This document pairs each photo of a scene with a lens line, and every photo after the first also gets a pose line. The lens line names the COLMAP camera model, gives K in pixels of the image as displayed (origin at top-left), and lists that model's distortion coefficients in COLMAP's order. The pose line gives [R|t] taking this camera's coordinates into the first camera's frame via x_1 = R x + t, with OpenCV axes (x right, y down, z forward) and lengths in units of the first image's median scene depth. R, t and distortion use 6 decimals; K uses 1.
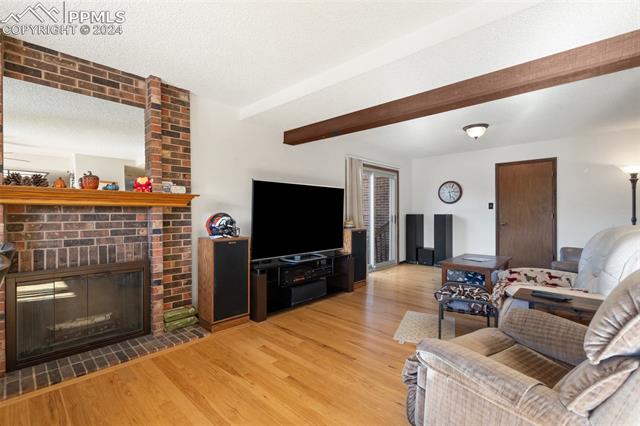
lens RADIAL K [[297.7, 0, 318.3], [0, 297.7, 215.3], [0, 0, 1]] dist [-0.002008, -0.000153]
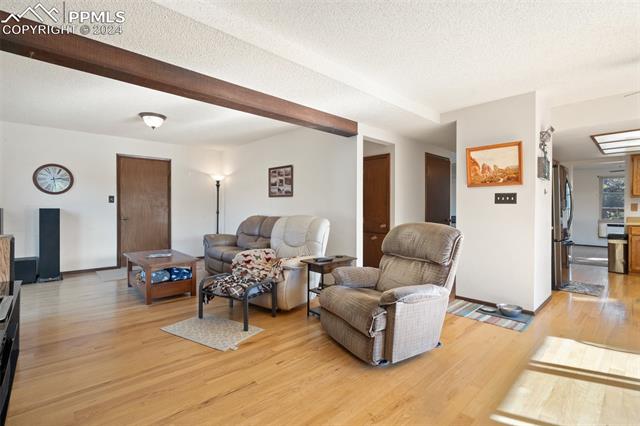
lens RADIAL K [[297.7, 0, 318.4], [0, 297.7, 207.4], [0, 0, 1]] dist [-0.002008, -0.000153]
pose [[0.072928, 0.003345, 0.997332, -0.282733], [0.001231, 0.999993, -0.003444, -0.002198], [-0.997336, 0.001479, 0.072923, 0.306814]]
